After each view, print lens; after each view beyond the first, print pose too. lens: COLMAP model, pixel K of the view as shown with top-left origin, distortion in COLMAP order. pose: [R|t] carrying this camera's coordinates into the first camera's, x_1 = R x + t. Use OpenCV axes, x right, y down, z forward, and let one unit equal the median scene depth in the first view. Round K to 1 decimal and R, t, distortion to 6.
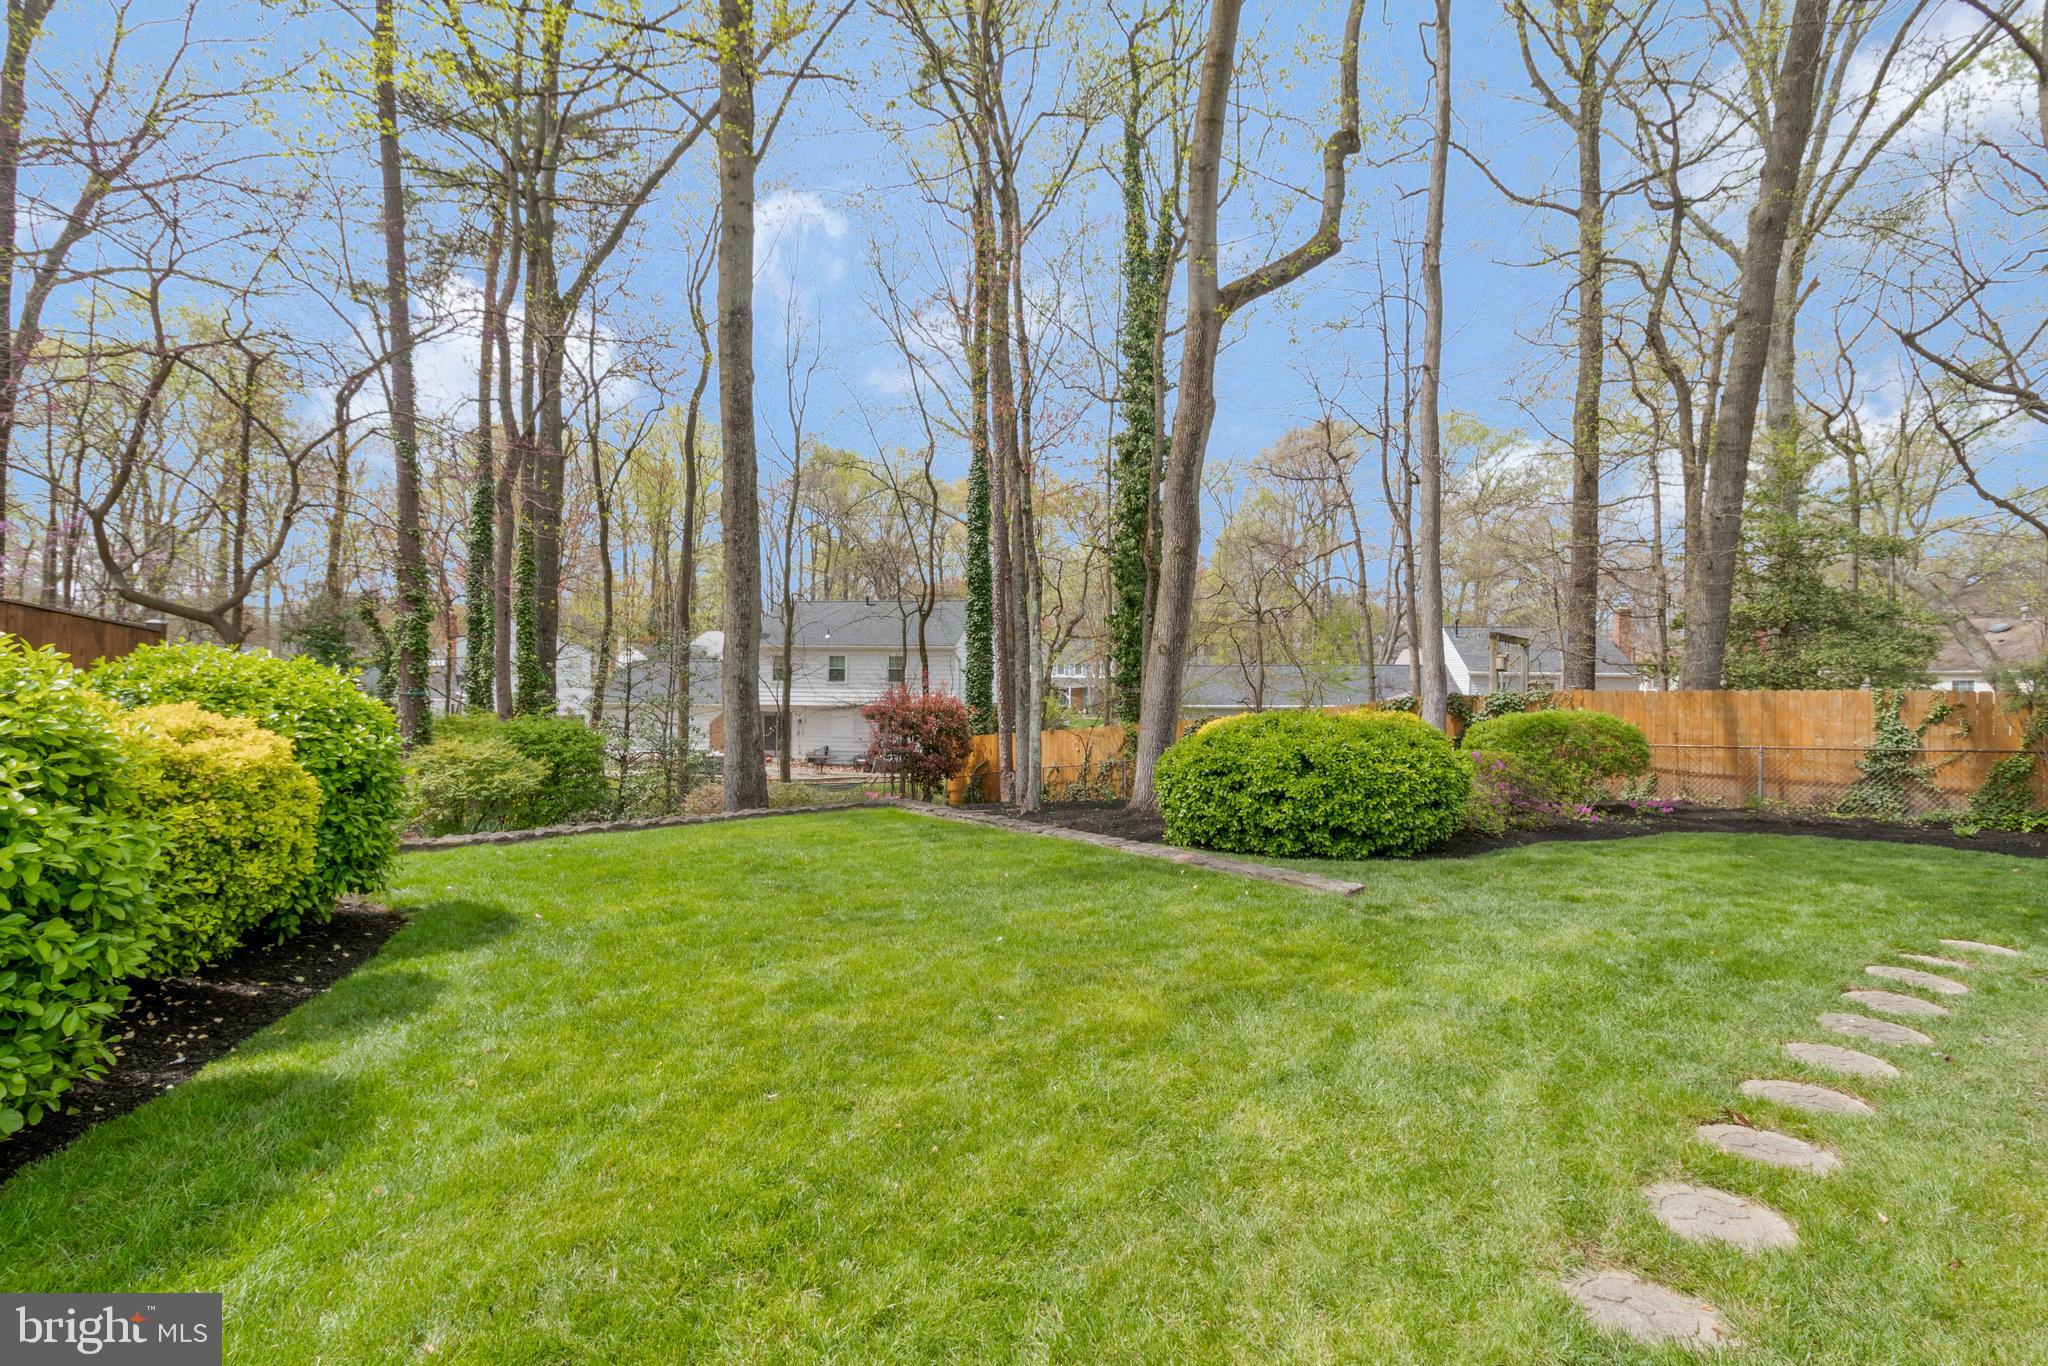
lens RADIAL K [[958.7, 0, 1022.1], [0, 958.7, 673.5], [0, 0, 1]] dist [0.007872, -0.002672]
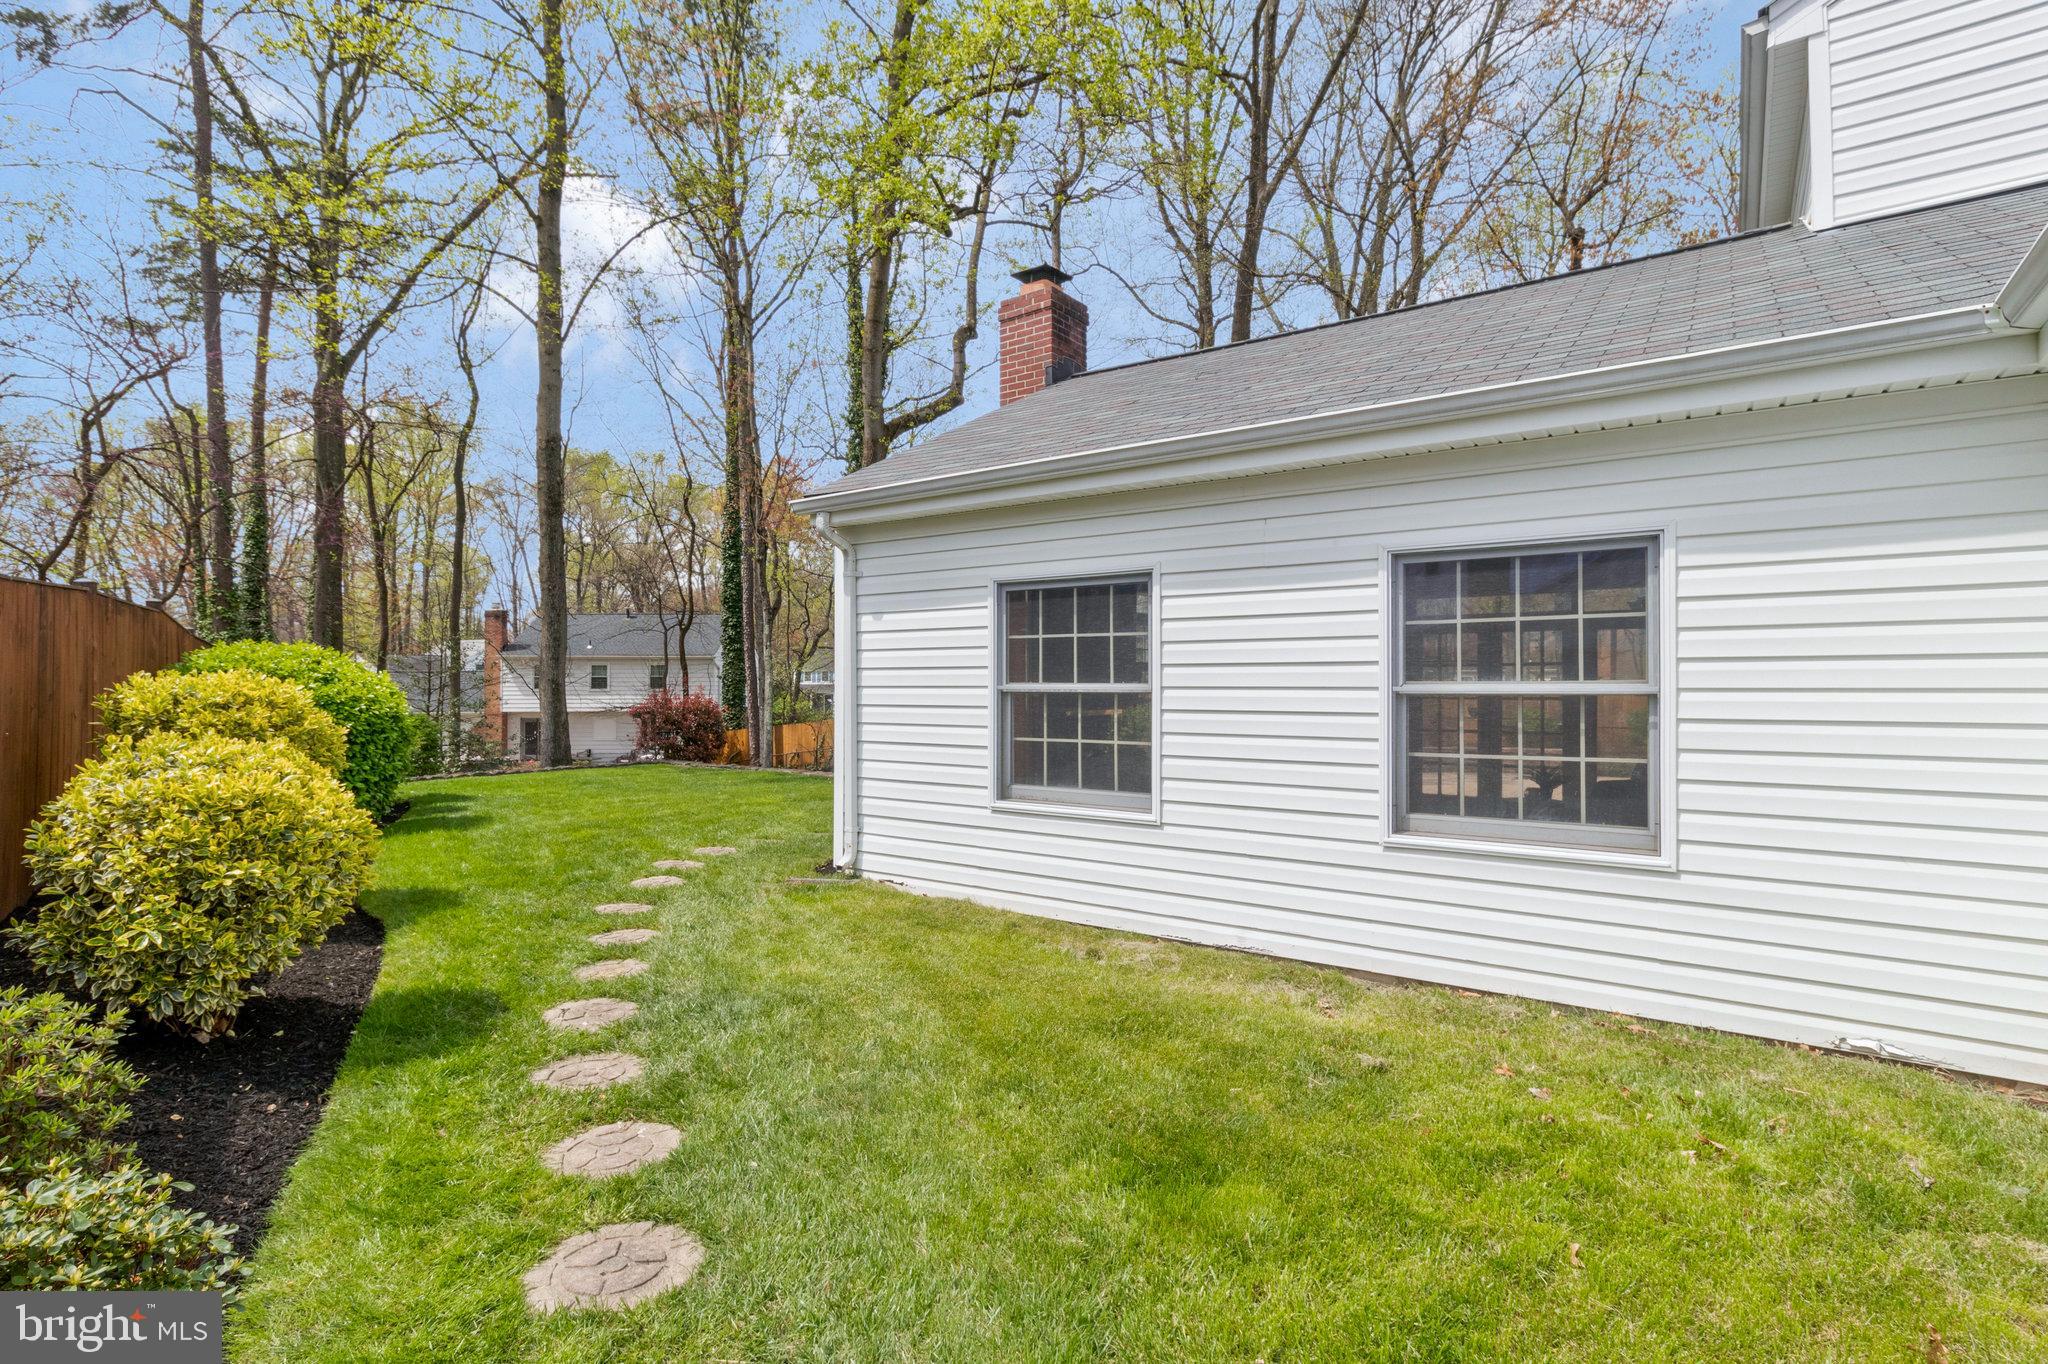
lens RADIAL K [[958.7, 0, 1025.0], [0, 958.7, 678.0], [0, 0, 1]] dist [0.007872, -0.002672]
pose [[0.971537, -0.010057, 0.236674, 0.024483], [0.010392, 0.999946, -0.000168, 0.002555], [-0.236659, 0.002623, 0.971589, -0.234324]]
